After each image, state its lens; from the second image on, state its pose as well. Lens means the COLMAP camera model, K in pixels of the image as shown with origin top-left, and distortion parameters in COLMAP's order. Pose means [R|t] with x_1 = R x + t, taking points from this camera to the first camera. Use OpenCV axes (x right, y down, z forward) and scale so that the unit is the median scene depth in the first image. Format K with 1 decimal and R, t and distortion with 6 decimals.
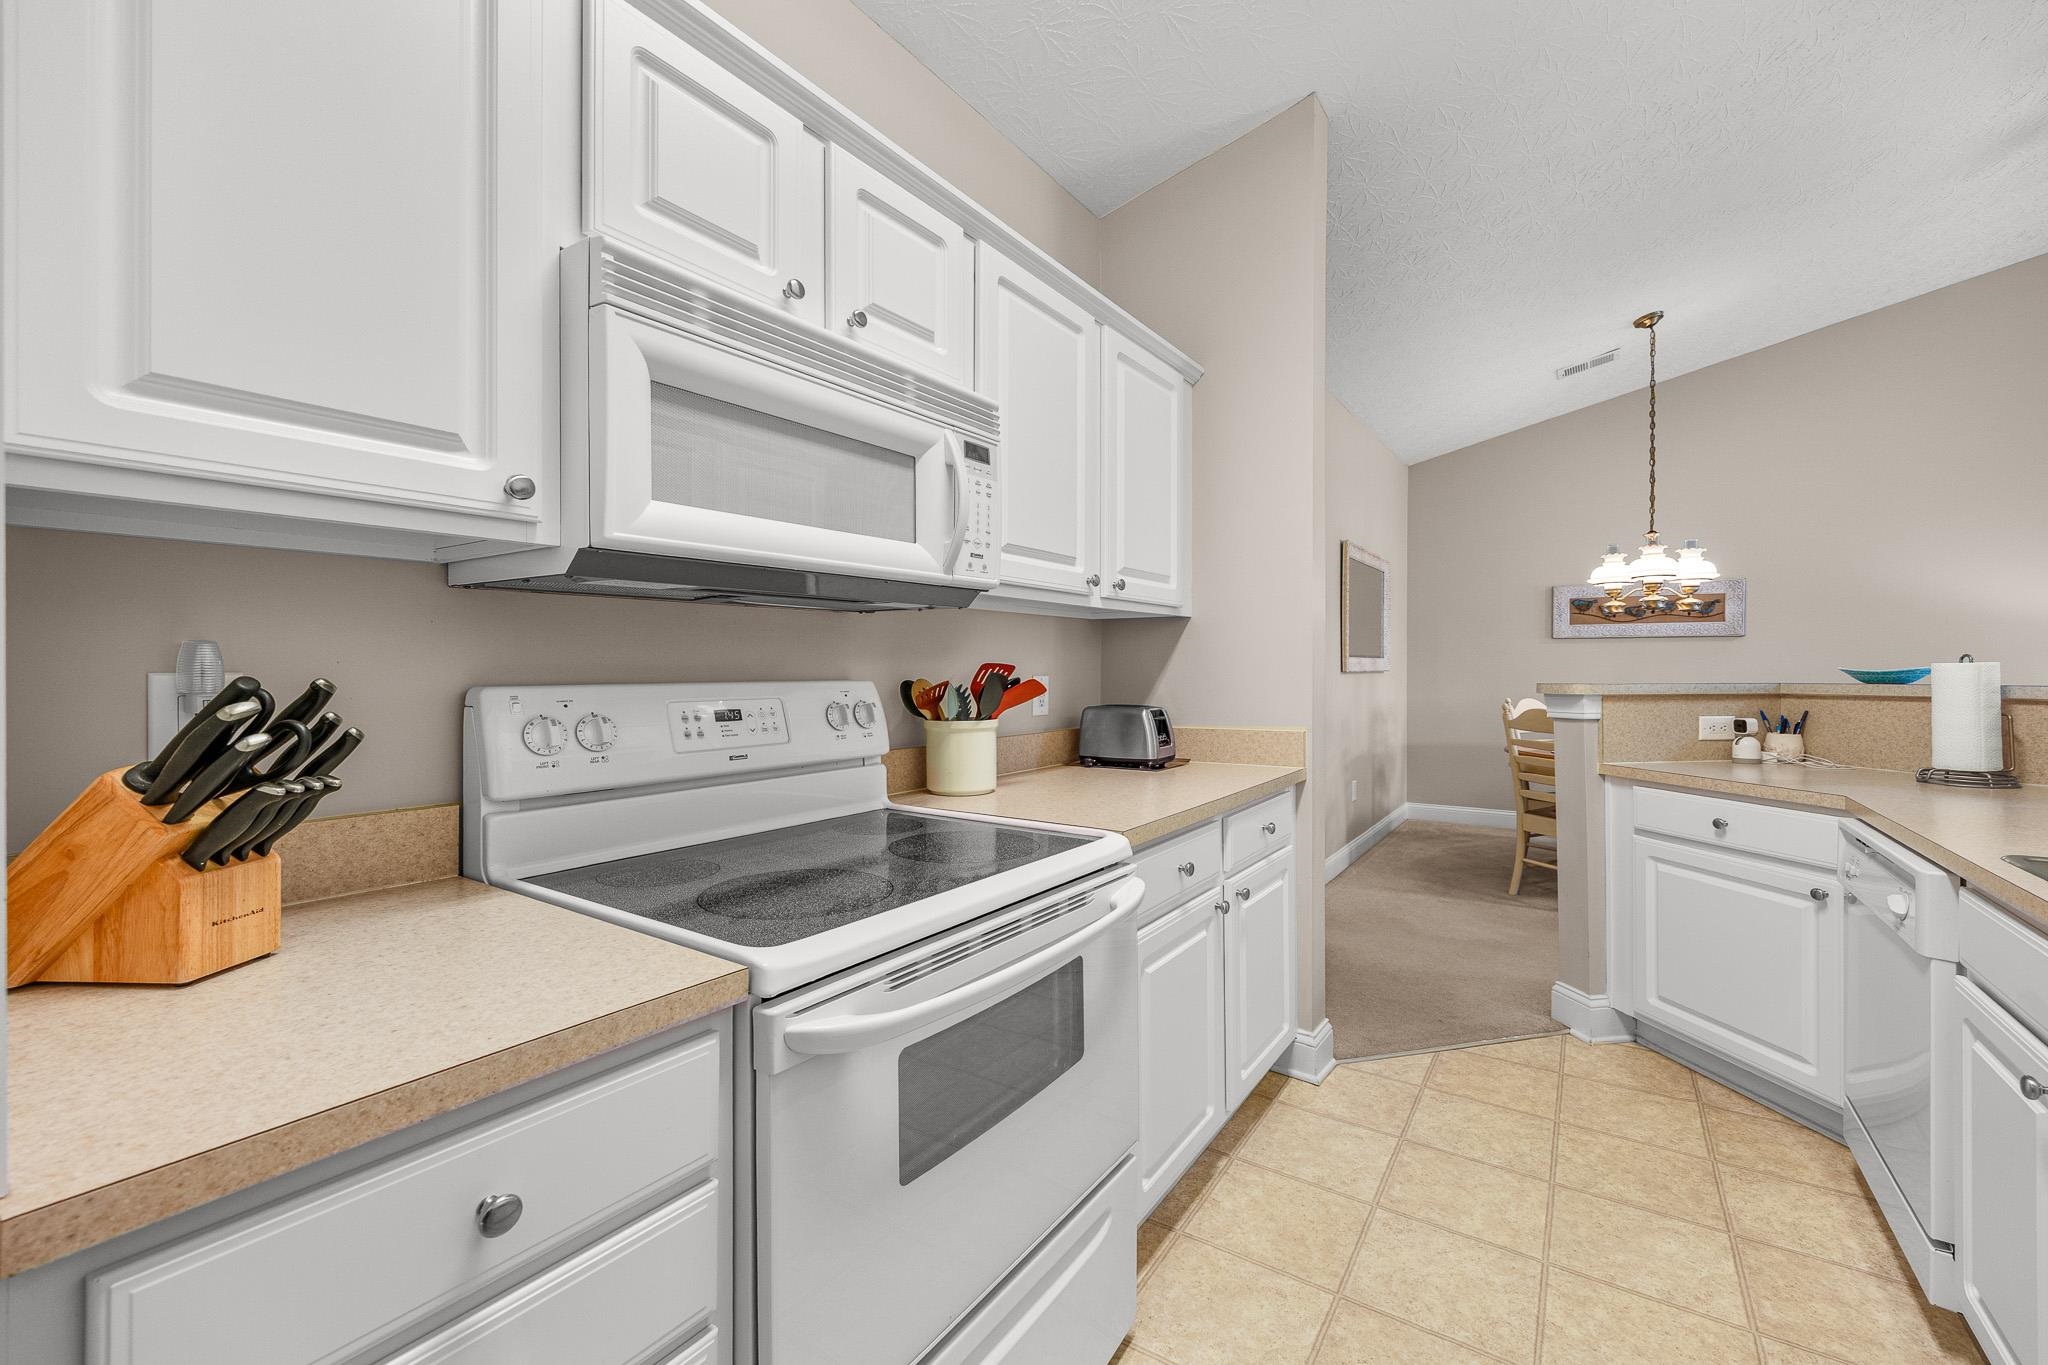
lens RADIAL K [[781.5, 0, 972.4], [0, 781.5, 663.3], [0, 0, 1]] dist [-0.008235, -0.000072]
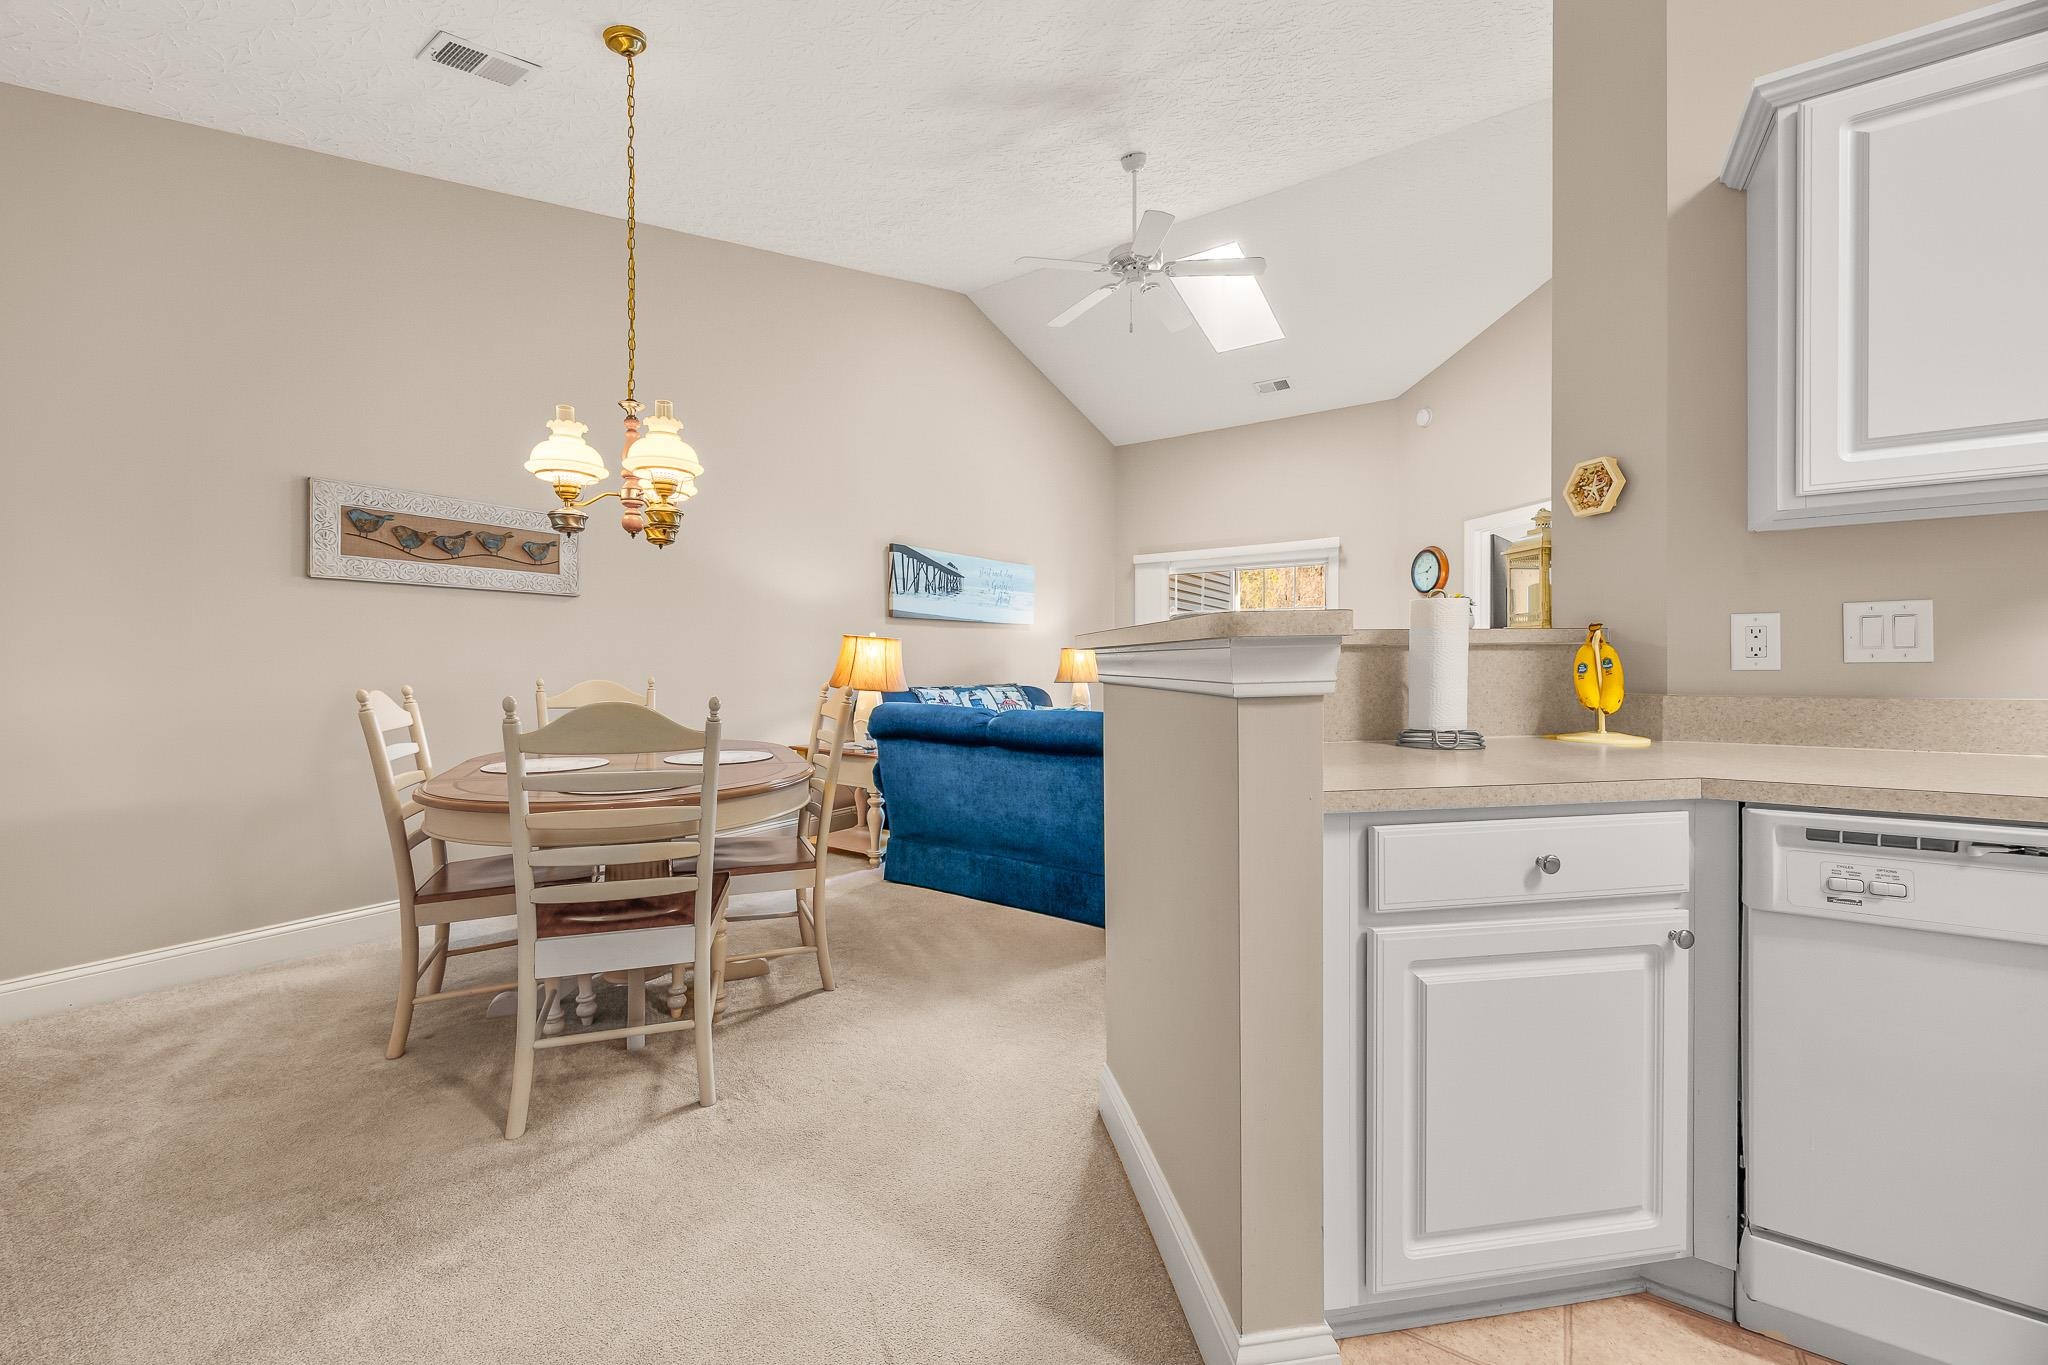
lens RADIAL K [[781.5, 0, 1028.5], [0, 781.5, 682.8], [0, 0, 1]] dist [-0.008235, -0.000072]
pose [[-0.099191, -0.028986, 0.994646, 0.186514], [-0.001079, 0.999578, 0.029022, 0.025156], [-0.995068, 0.001805, -0.099181, 0.603504]]
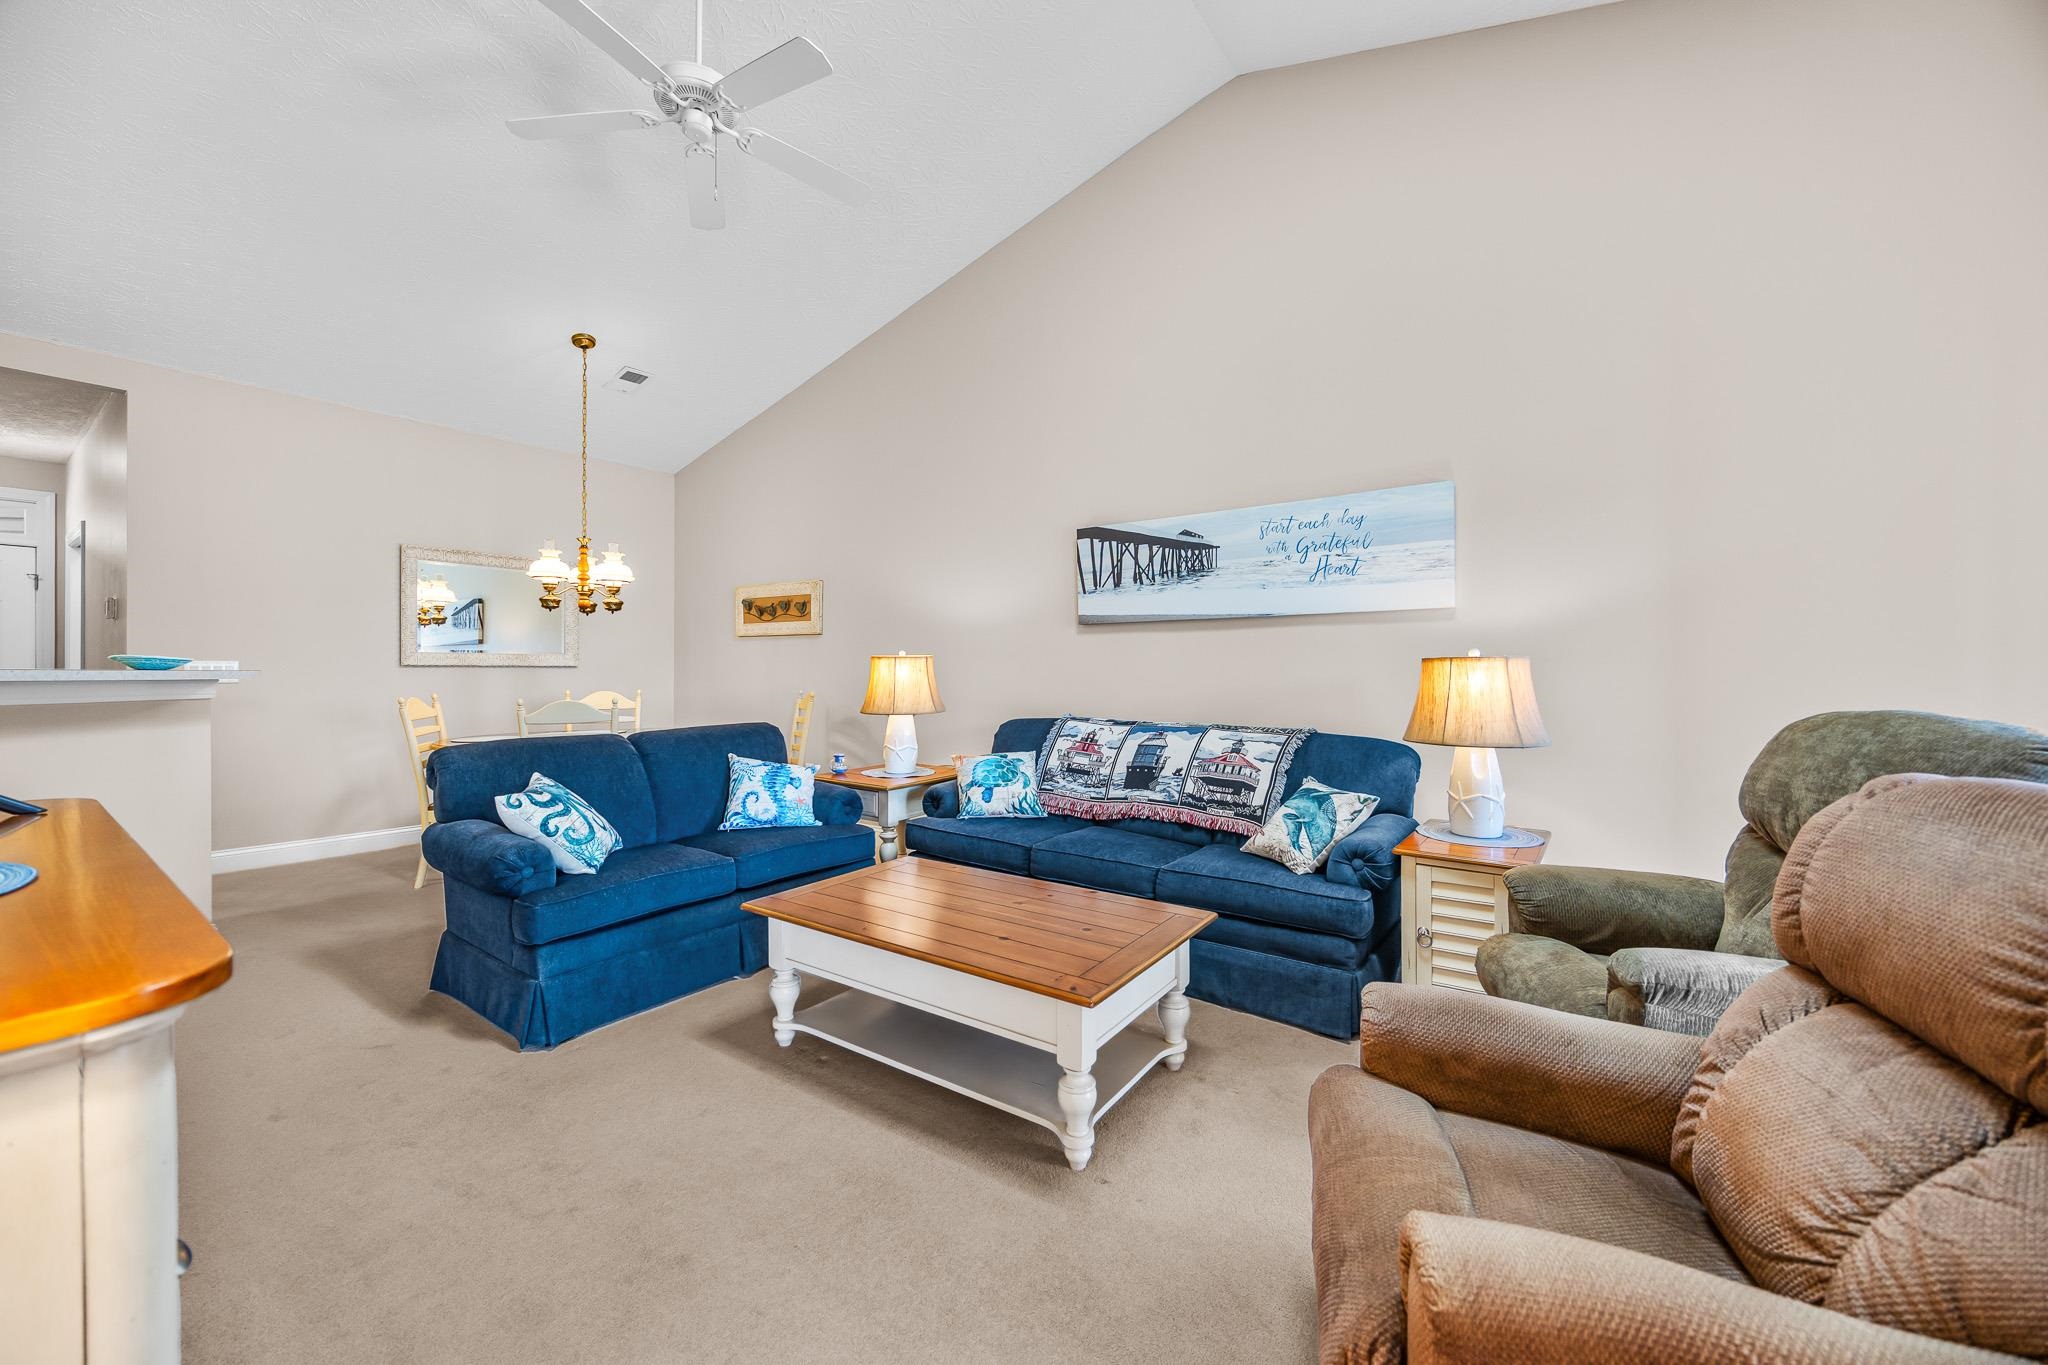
lens RADIAL K [[781.5, 0, 1032.4], [0, 781.5, 676.3], [0, 0, 1]] dist [-0.008235, -0.000072]
pose [[0.997329, -0.000769, 0.073035, 1.143265], [-0.000127, 0.999925, 0.012267, 0.010953], [-0.073039, -0.012243, 0.997254, -0.120765]]
